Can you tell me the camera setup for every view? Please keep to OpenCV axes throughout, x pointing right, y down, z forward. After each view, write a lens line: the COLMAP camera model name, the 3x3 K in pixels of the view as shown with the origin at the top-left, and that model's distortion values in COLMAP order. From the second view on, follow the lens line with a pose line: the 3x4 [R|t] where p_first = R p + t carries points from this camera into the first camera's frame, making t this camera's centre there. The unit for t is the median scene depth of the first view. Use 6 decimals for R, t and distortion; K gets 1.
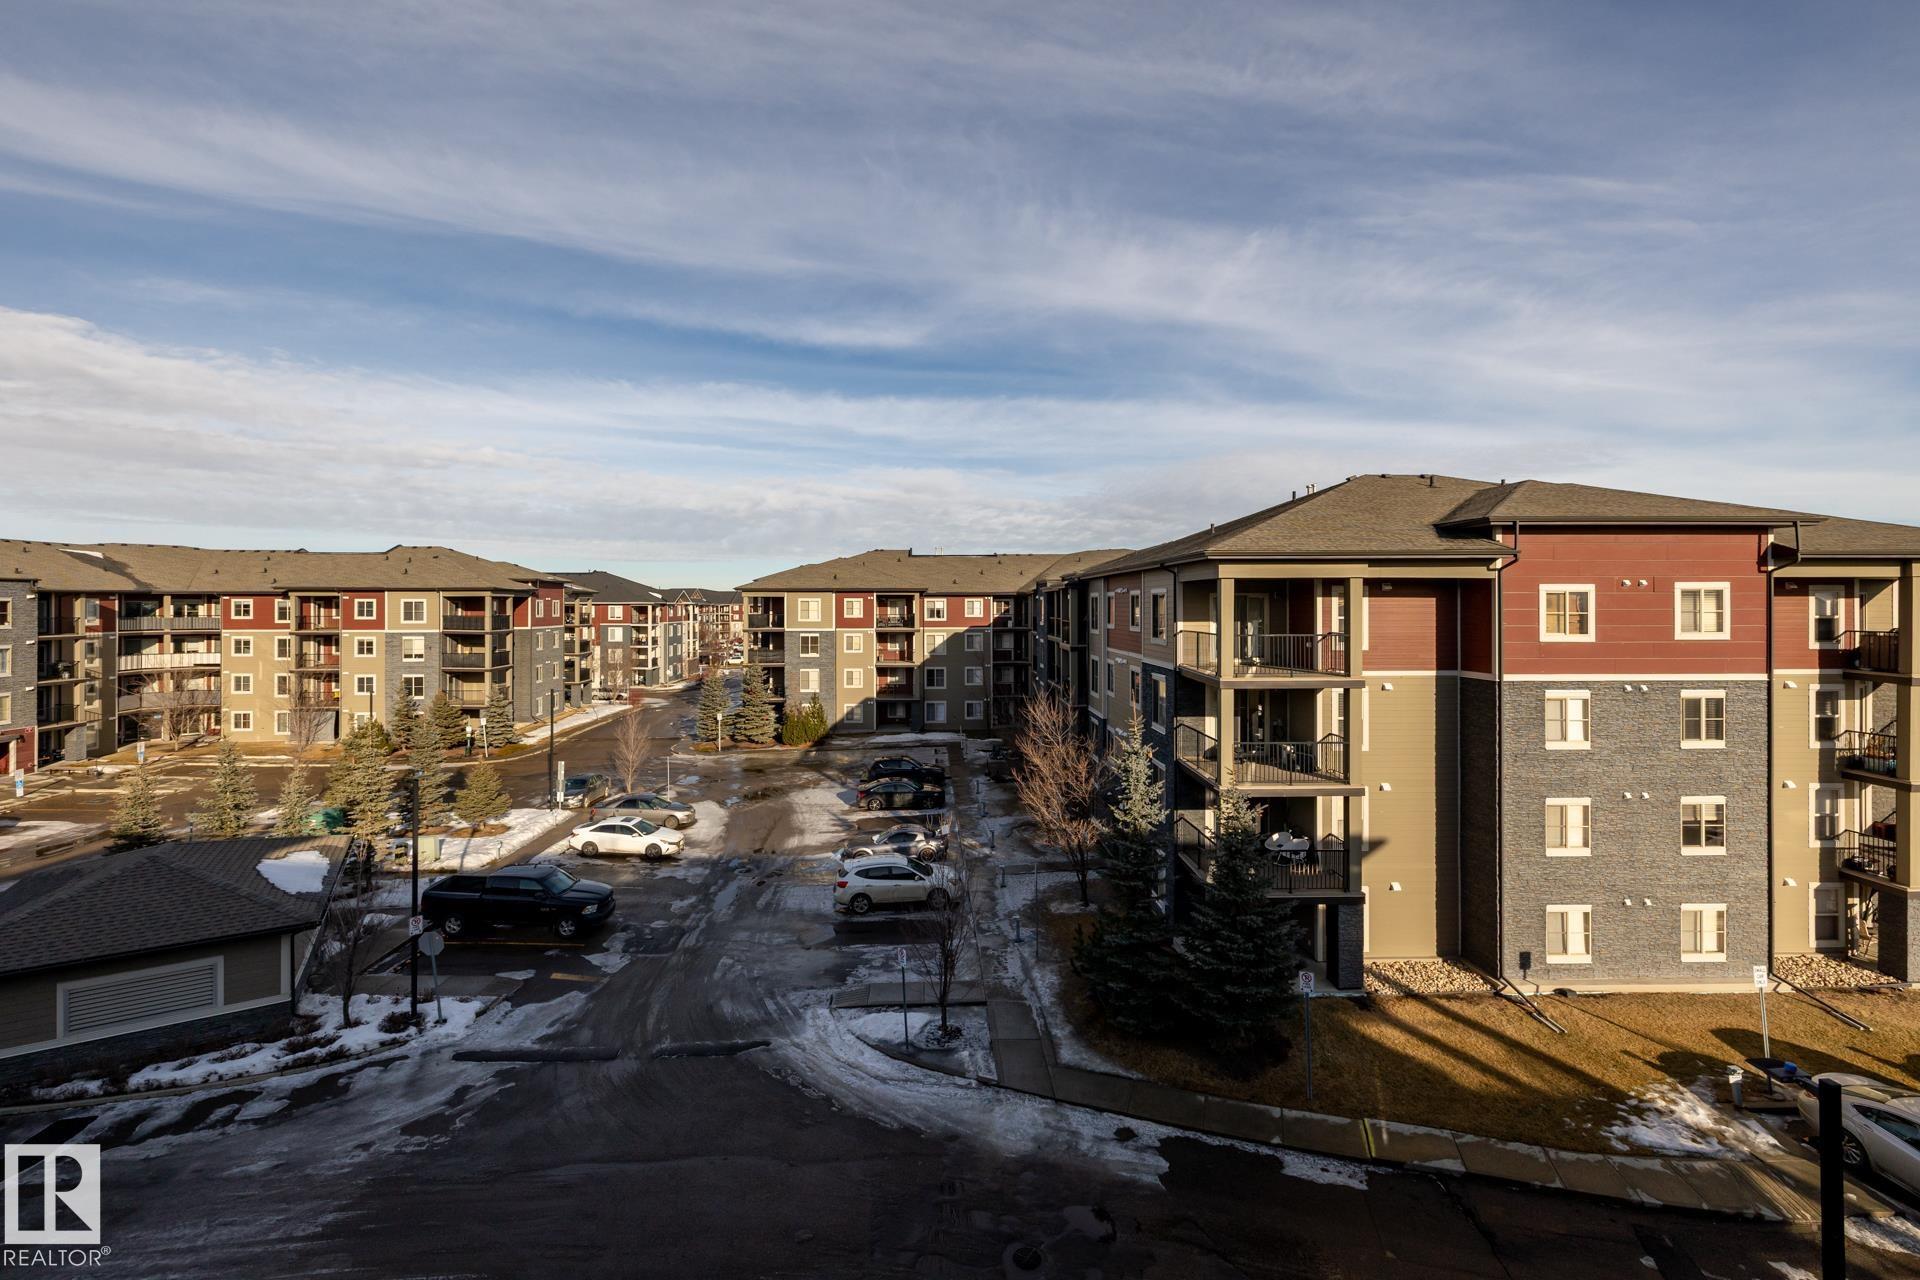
lens RADIAL K [[819.3, 0, 928.0], [0, 819.3, 591.6], [0, 0, 1]] dist [0.000958, -0.000106]
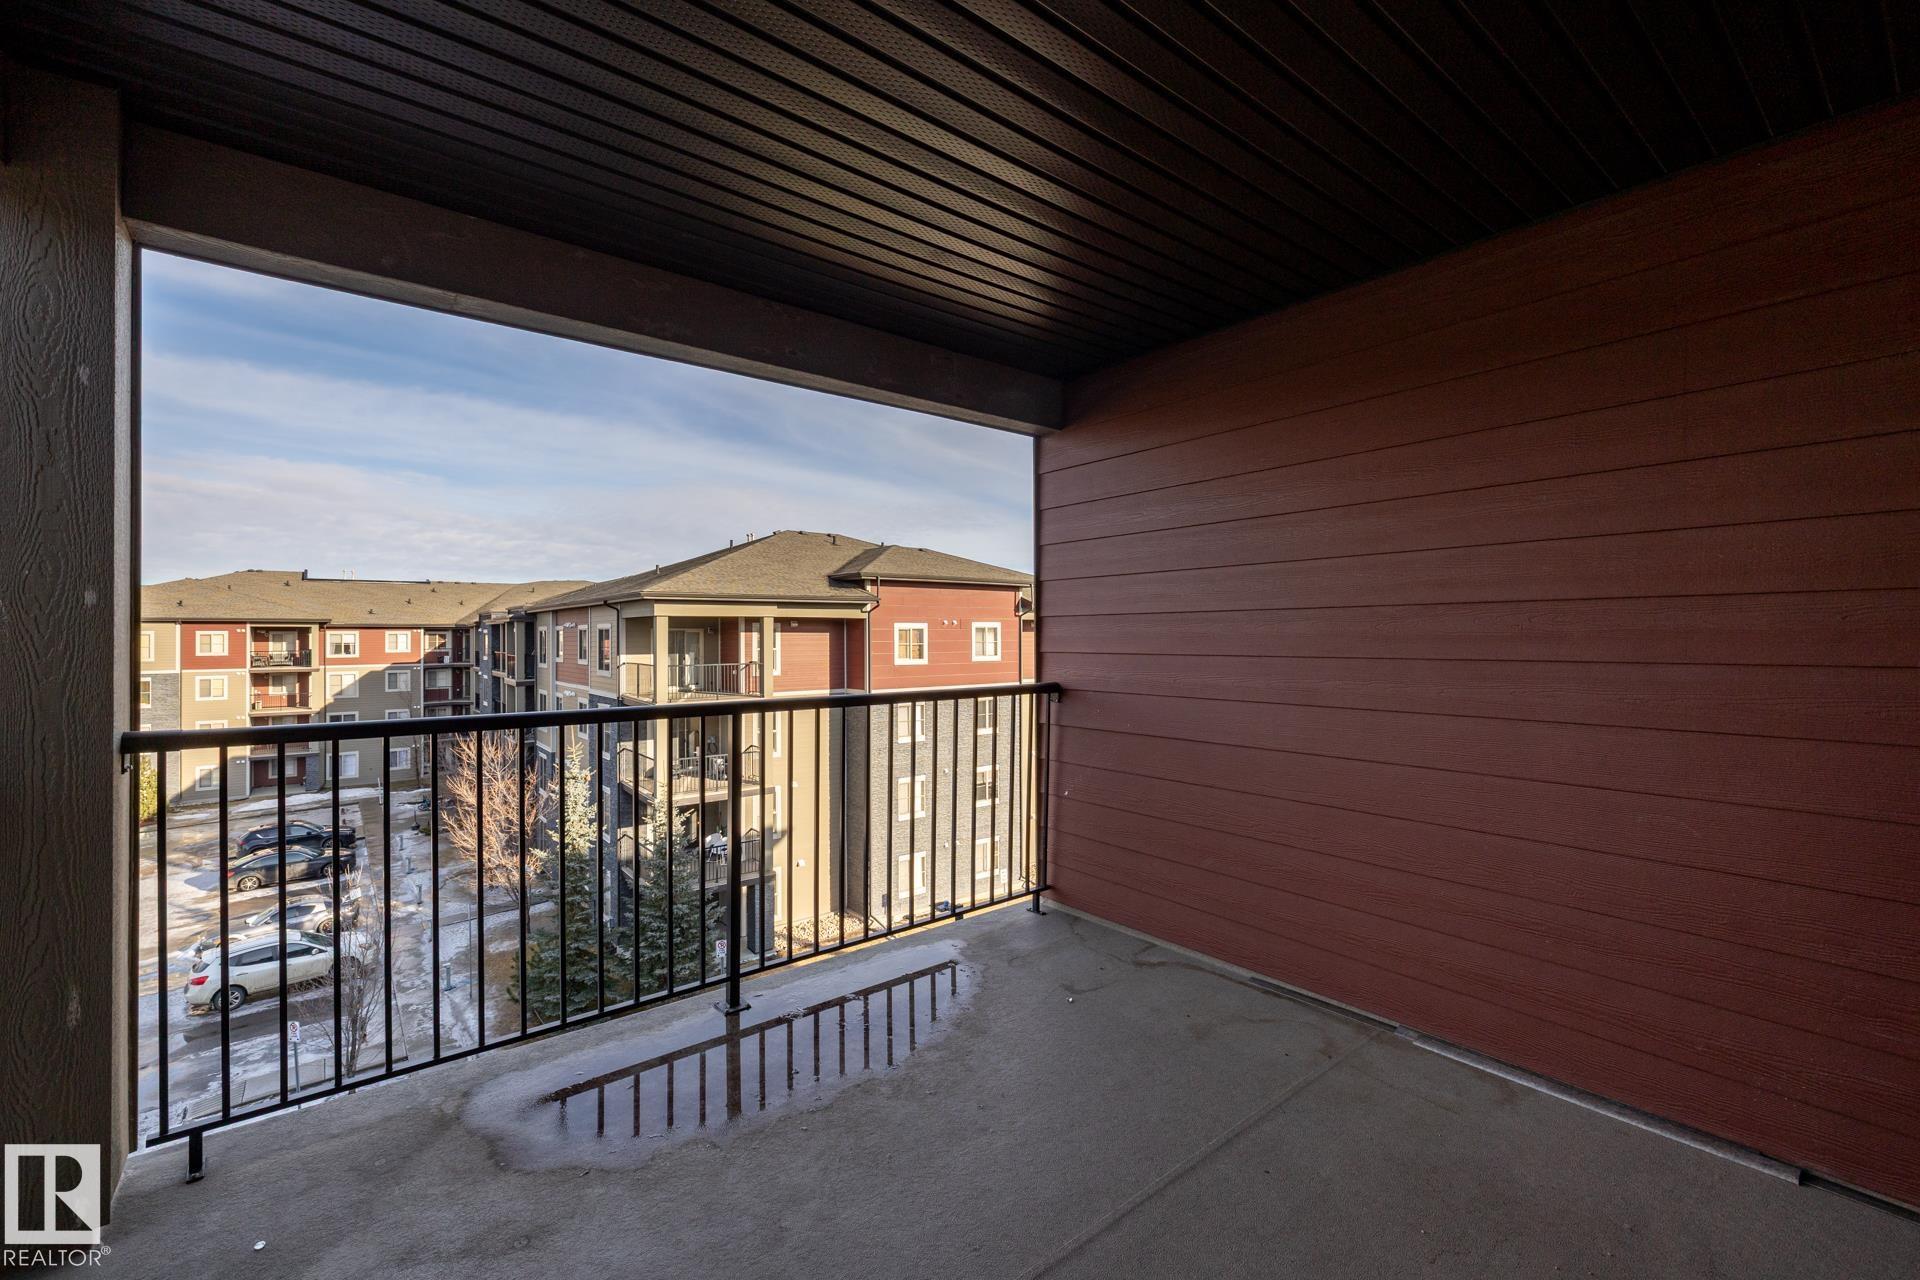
lens RADIAL K [[819.3, 0, 960.6], [0, 819.3, 632.1], [0, 0, 1]] dist [0.000958, -0.000106]
pose [[0.794078, -0.001701, 0.607813, 0.003125], [-0.006002, 0.999925, 0.010641, -0.008193], [-0.607786, -0.012098, 0.794009, -0.137956]]
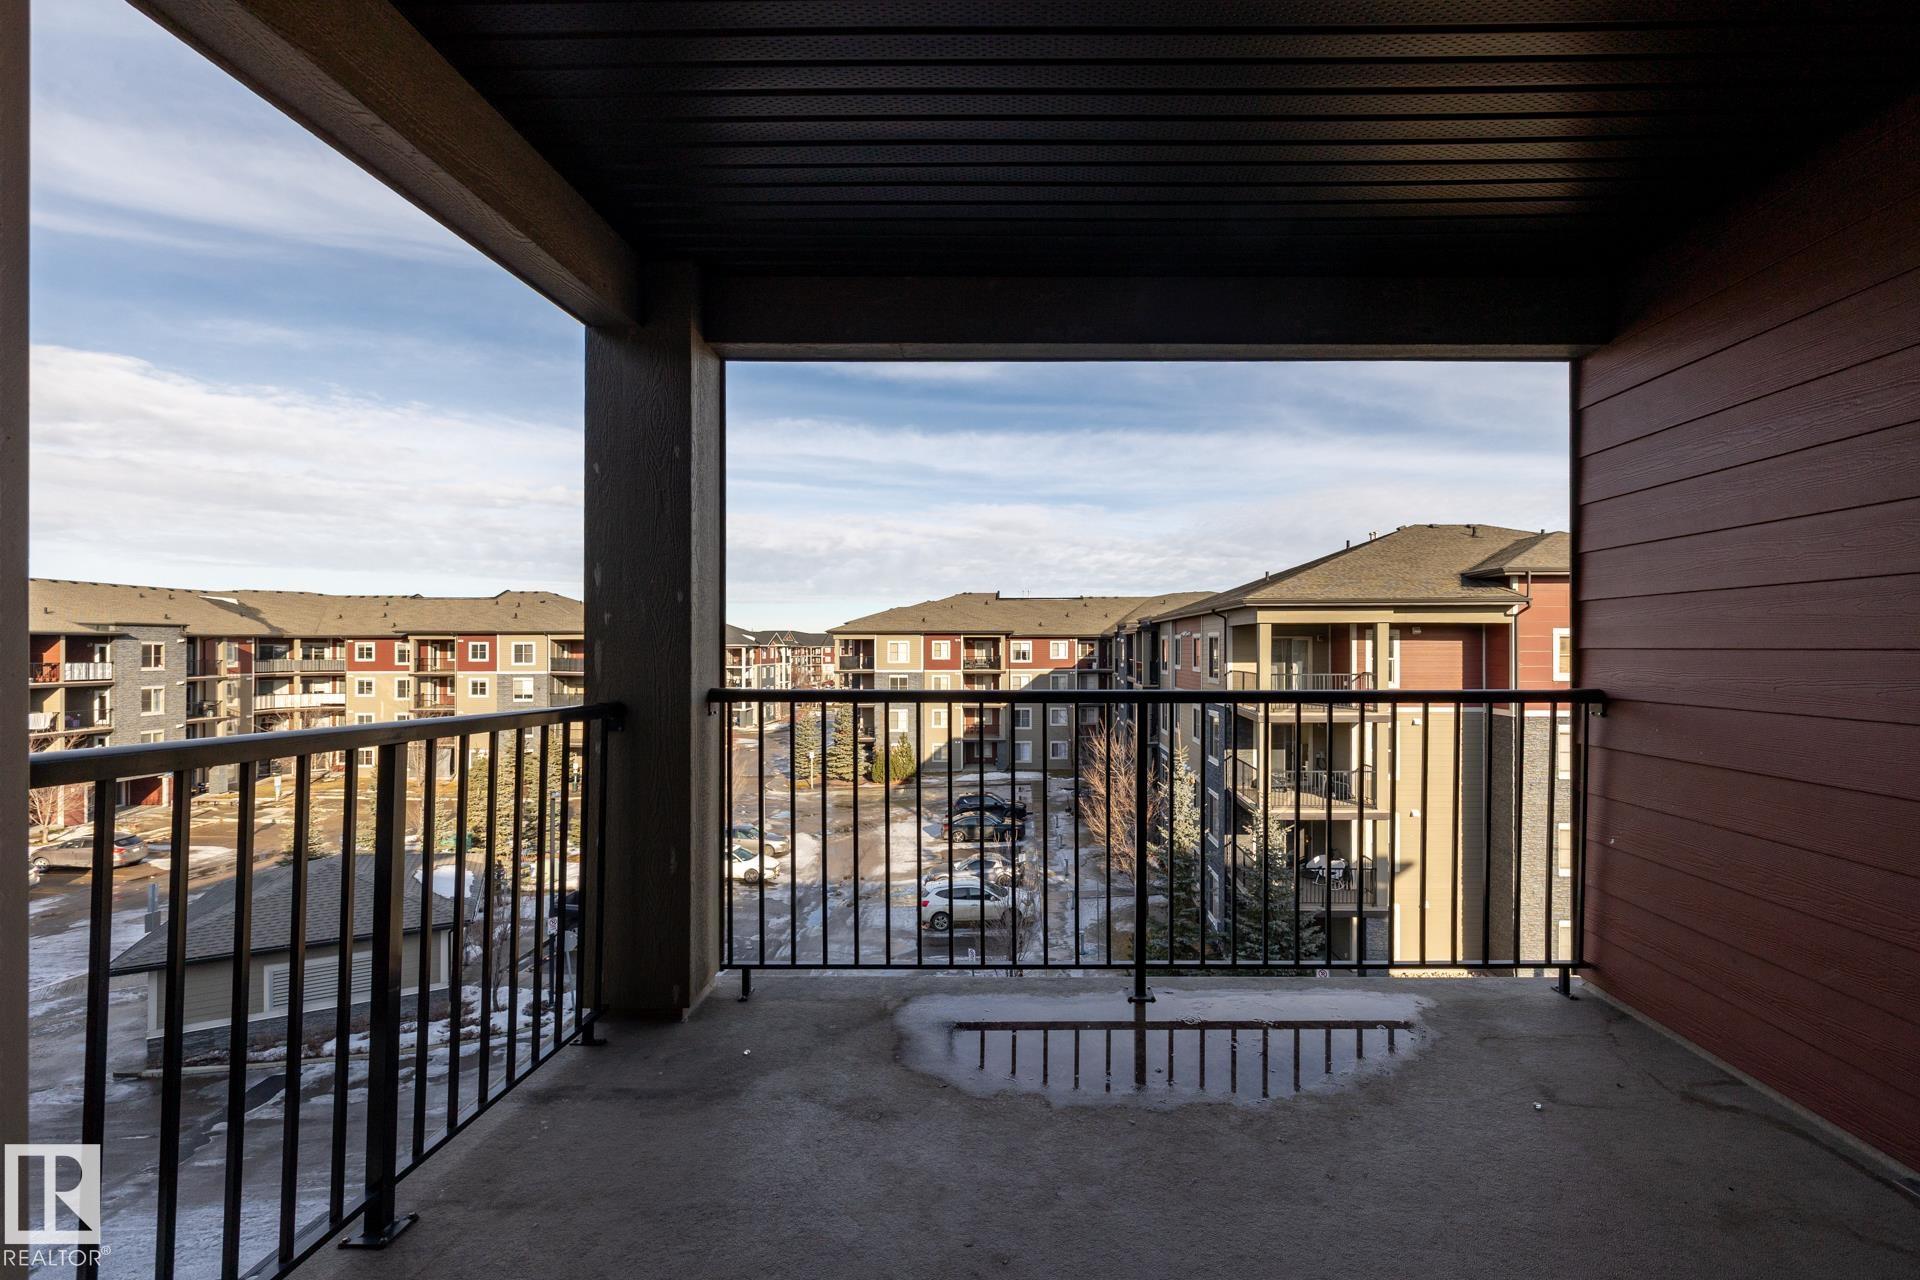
lens RADIAL K [[851.3, 0, 997.0], [0, 851.3, 645.3], [0, 0, 1]] dist [0.002233, 0.000859]
pose [[0.999403, -0.001453, -0.034515, 0.037872], [0.001972, 0.999885, 0.015016, -0.004548], [0.034489, -0.015075, 0.999291, -0.149255]]
